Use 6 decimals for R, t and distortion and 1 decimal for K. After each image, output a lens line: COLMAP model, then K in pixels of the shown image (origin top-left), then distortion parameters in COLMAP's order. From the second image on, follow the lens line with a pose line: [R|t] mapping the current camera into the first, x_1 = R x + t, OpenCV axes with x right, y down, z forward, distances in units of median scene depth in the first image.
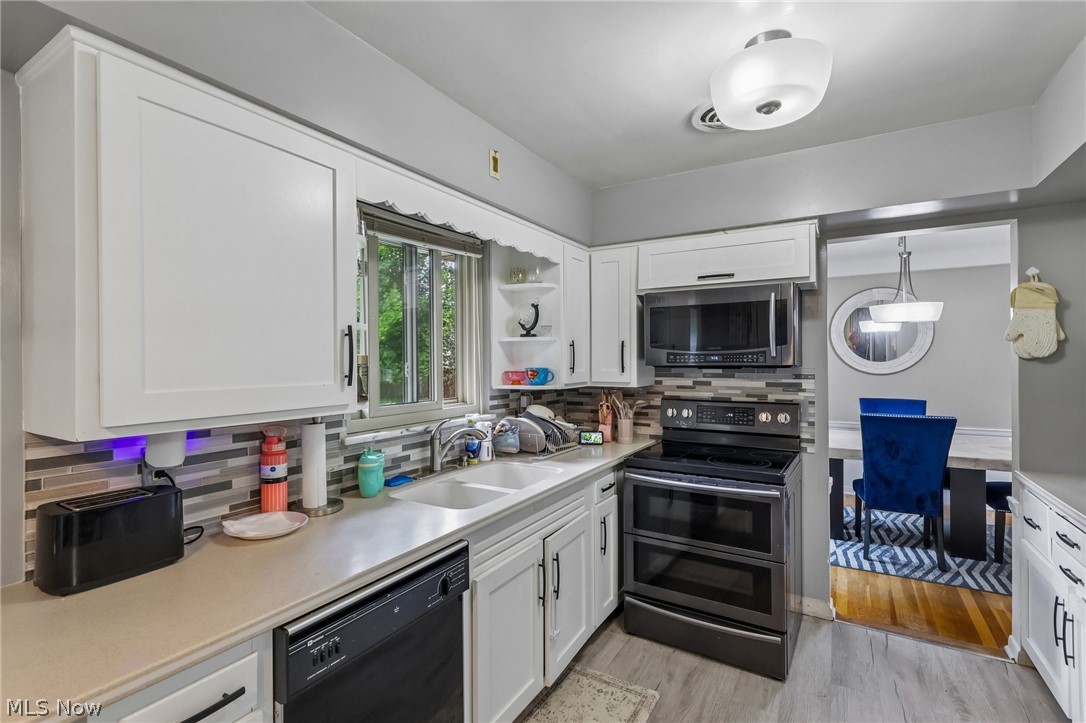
lens RADIAL K [[503.1, 0, 545.5], [0, 503.1, 357.9], [0, 0, 1]] dist [-0.003984, -0.000658]
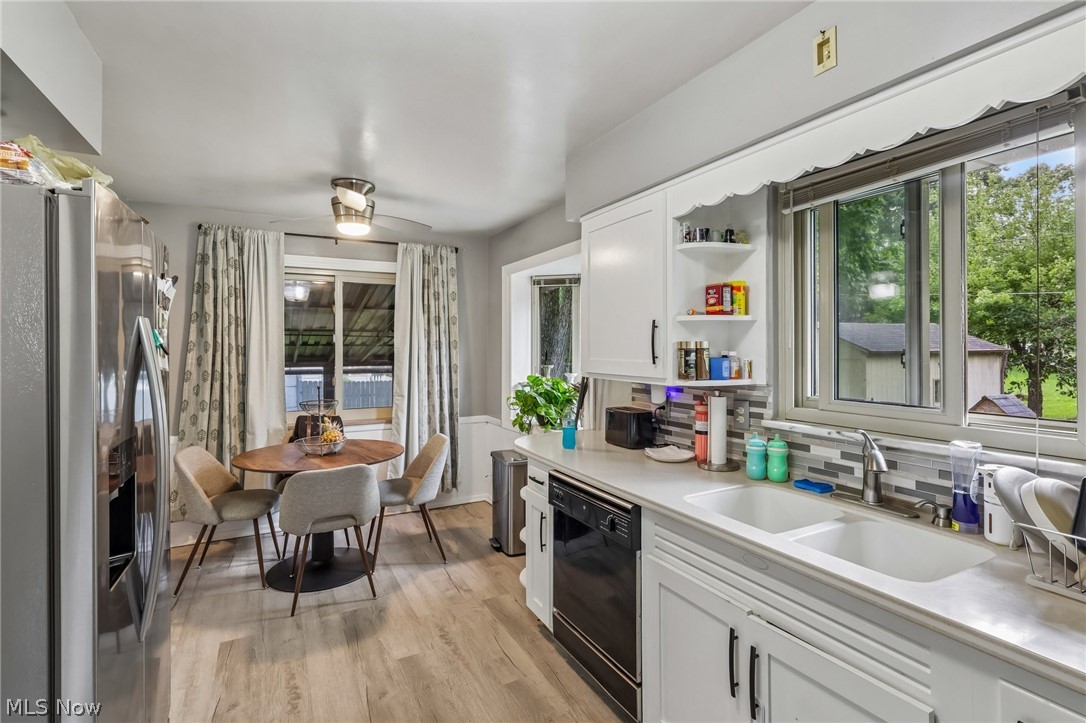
lens RADIAL K [[503.1, 0, 547.6], [0, 503.1, 346.7], [0, 0, 1]] dist [-0.003984, -0.000658]
pose [[-0.507589, 0.002954, -0.861594, 0.683492], [0.001798, 0.999996, 0.002369, 0.004090], [0.861597, -0.000347, -0.507592, 1.063079]]
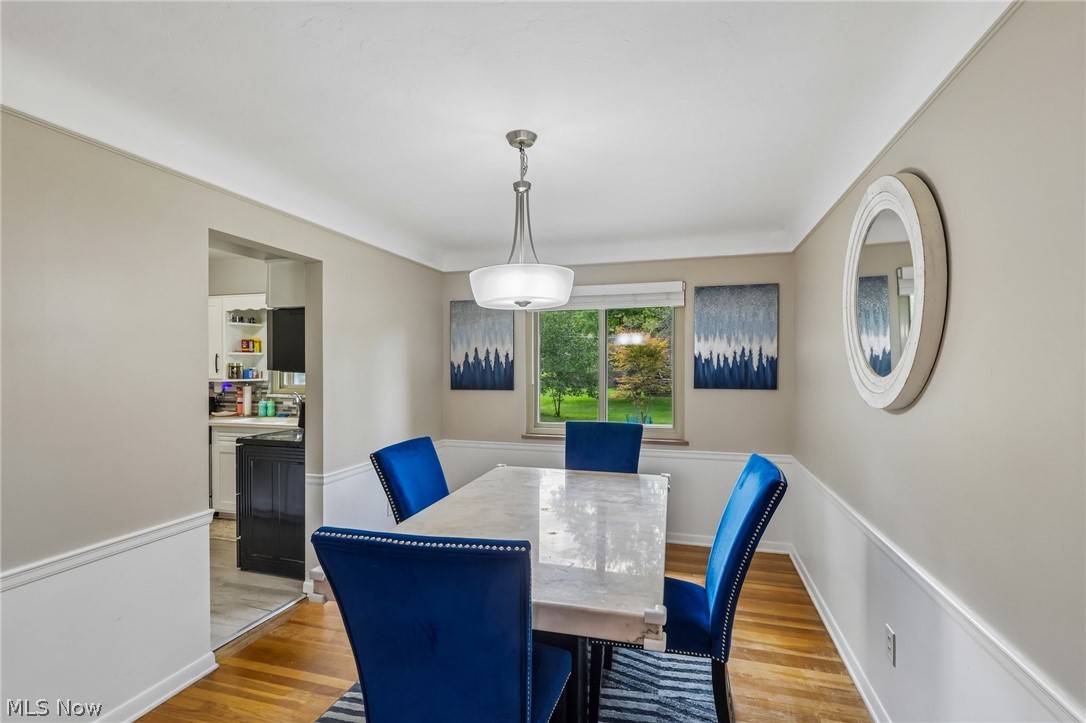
lens RADIAL K [[503.1, 0, 539.4], [0, 503.1, 364.5], [0, 0, 1]] dist [-0.003984, -0.000658]
pose [[0.256929, -0.006297, -0.966410, 2.356705], [-0.000021, 0.999979, -0.006522, 0.018965], [0.966430, 0.001696, 0.256923, 1.588629]]
